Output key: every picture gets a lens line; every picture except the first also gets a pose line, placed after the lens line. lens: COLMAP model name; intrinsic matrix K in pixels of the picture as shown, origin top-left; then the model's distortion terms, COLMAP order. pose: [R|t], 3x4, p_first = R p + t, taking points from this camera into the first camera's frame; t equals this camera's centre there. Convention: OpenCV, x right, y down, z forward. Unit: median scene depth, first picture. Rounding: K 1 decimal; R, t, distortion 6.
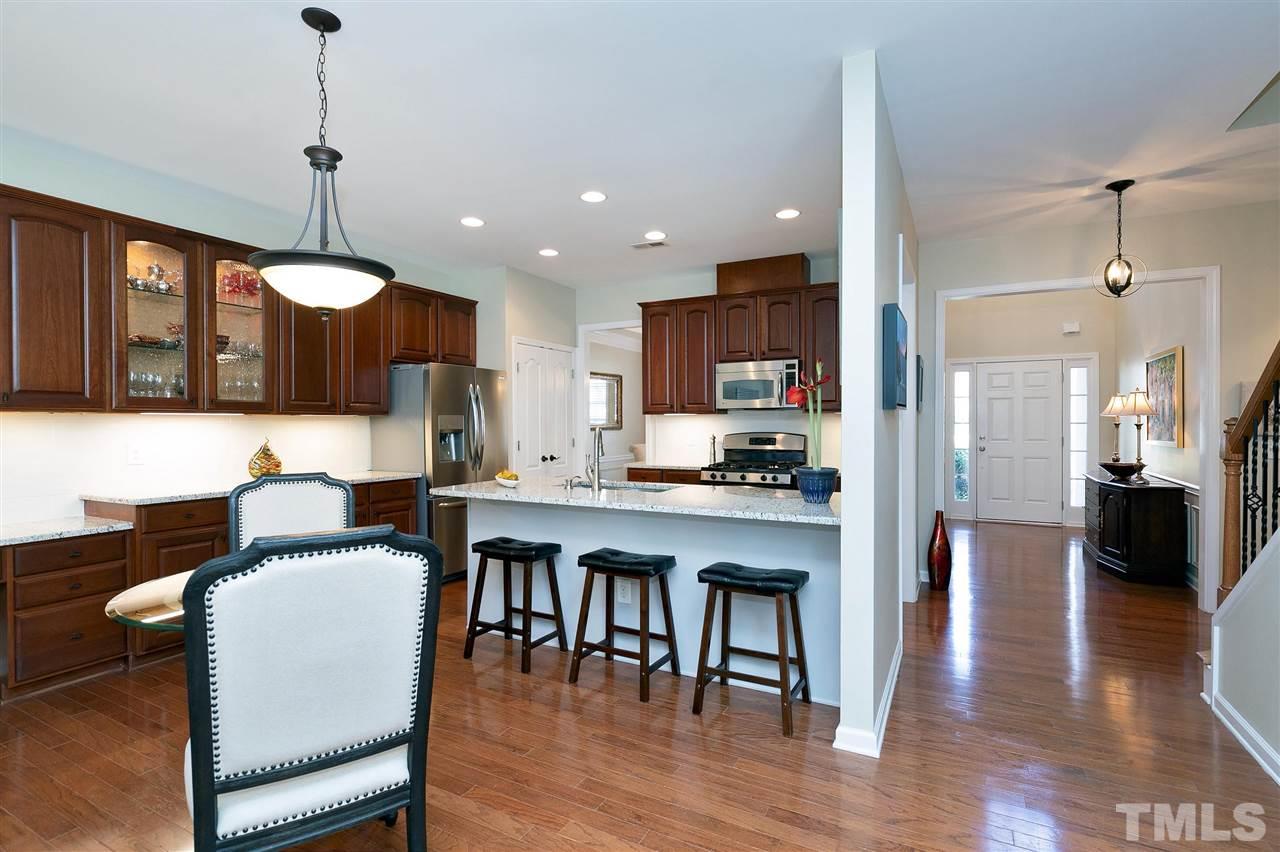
lens RADIAL K [[585.5, 0, 628.0], [0, 585.5, 425.6], [0, 0, 1]] dist [0.007605, 0.001971]
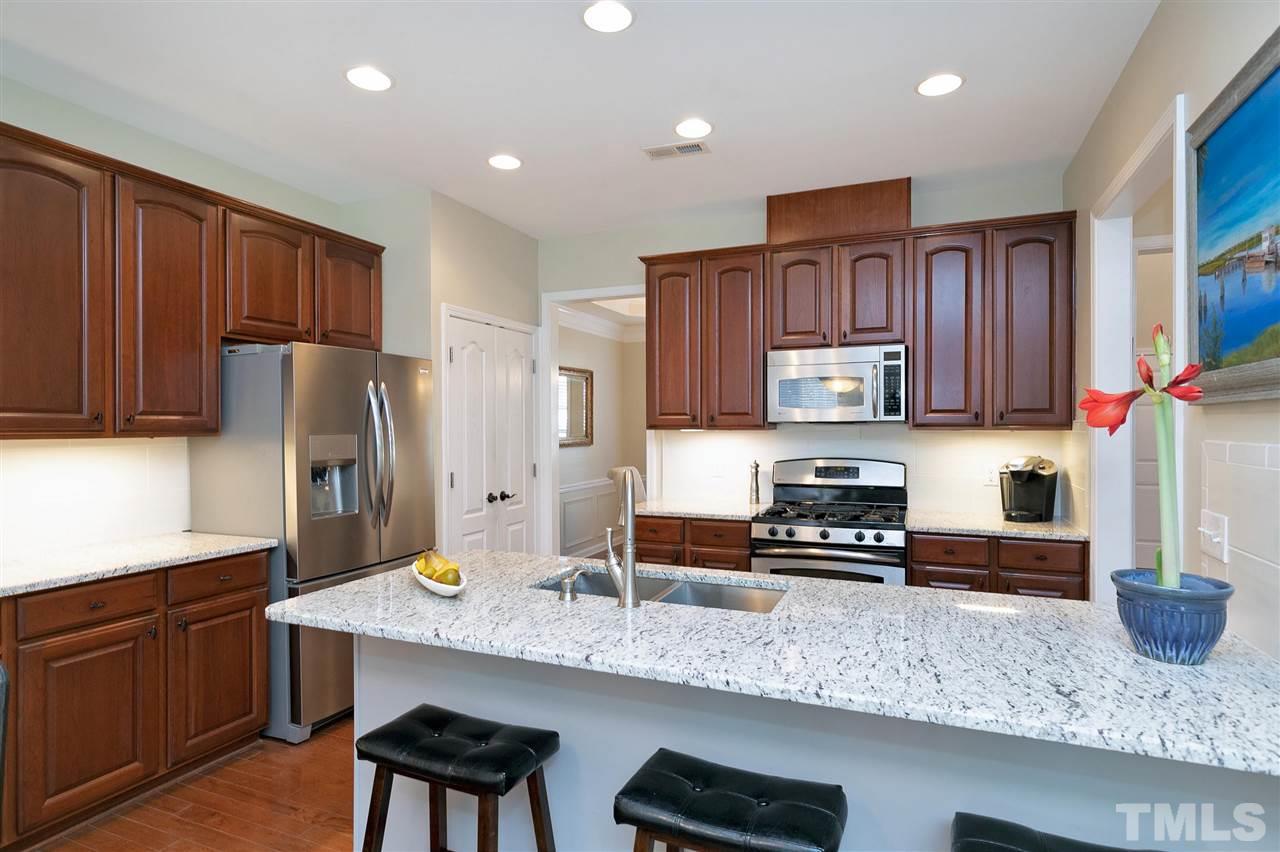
lens RADIAL K [[669.4, 0, 624.3], [0, 669.4, 427.4], [0, 0, 1]] dist [0.005962, -0.000489]
pose [[0.996752, 0.000764, 0.080526, -0.065811], [-0.000397, 0.999989, -0.004575, -0.019968], [-0.080529, 0.004528, 0.996742, 0.296862]]
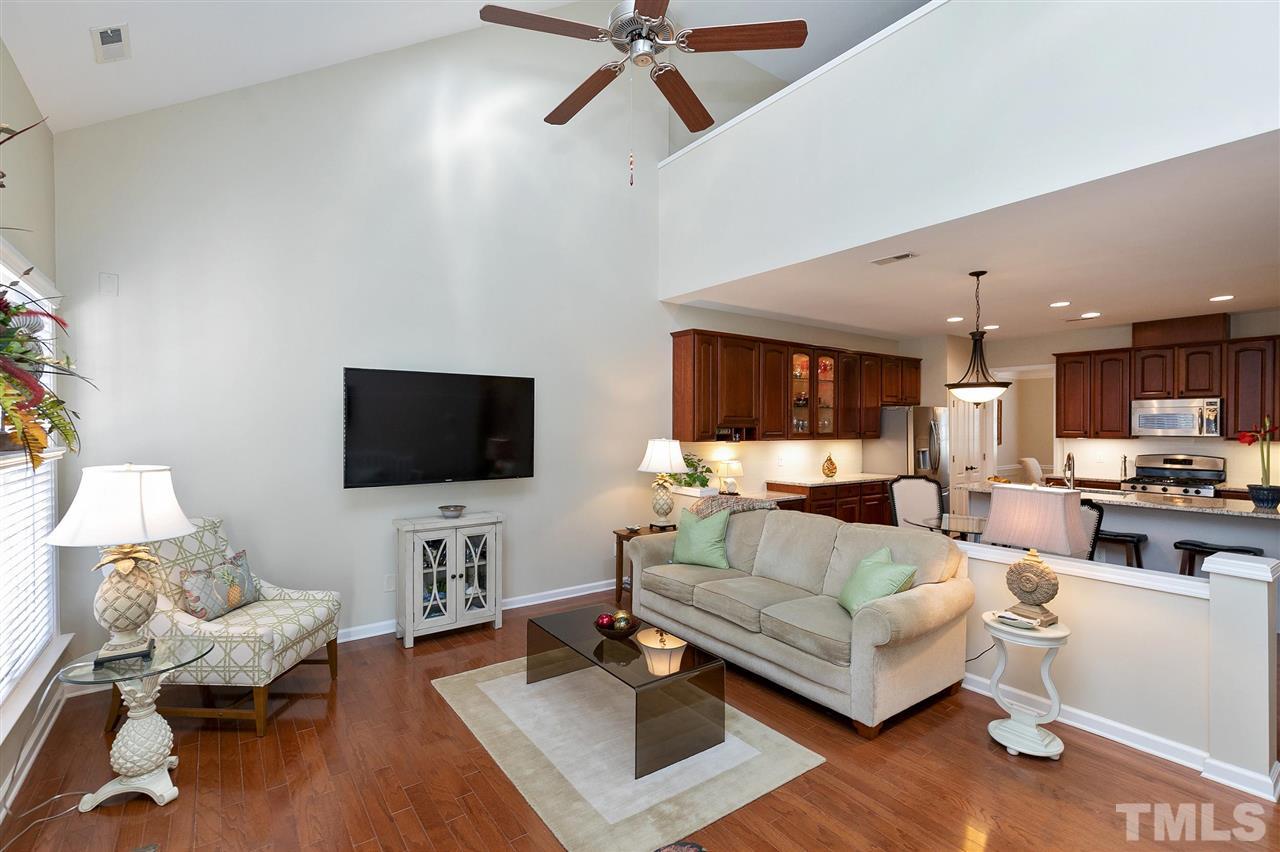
lens RADIAL K [[585.5, 0, 645.0], [0, 585.5, 425.9], [0, 0, 1]] dist [0.007605, 0.001971]
pose [[0.913771, 0.005998, -0.406186, -0.313981], [-0.008222, 0.999959, -0.003732, -0.037281], [0.406147, 0.006750, 0.913783, -0.645740]]
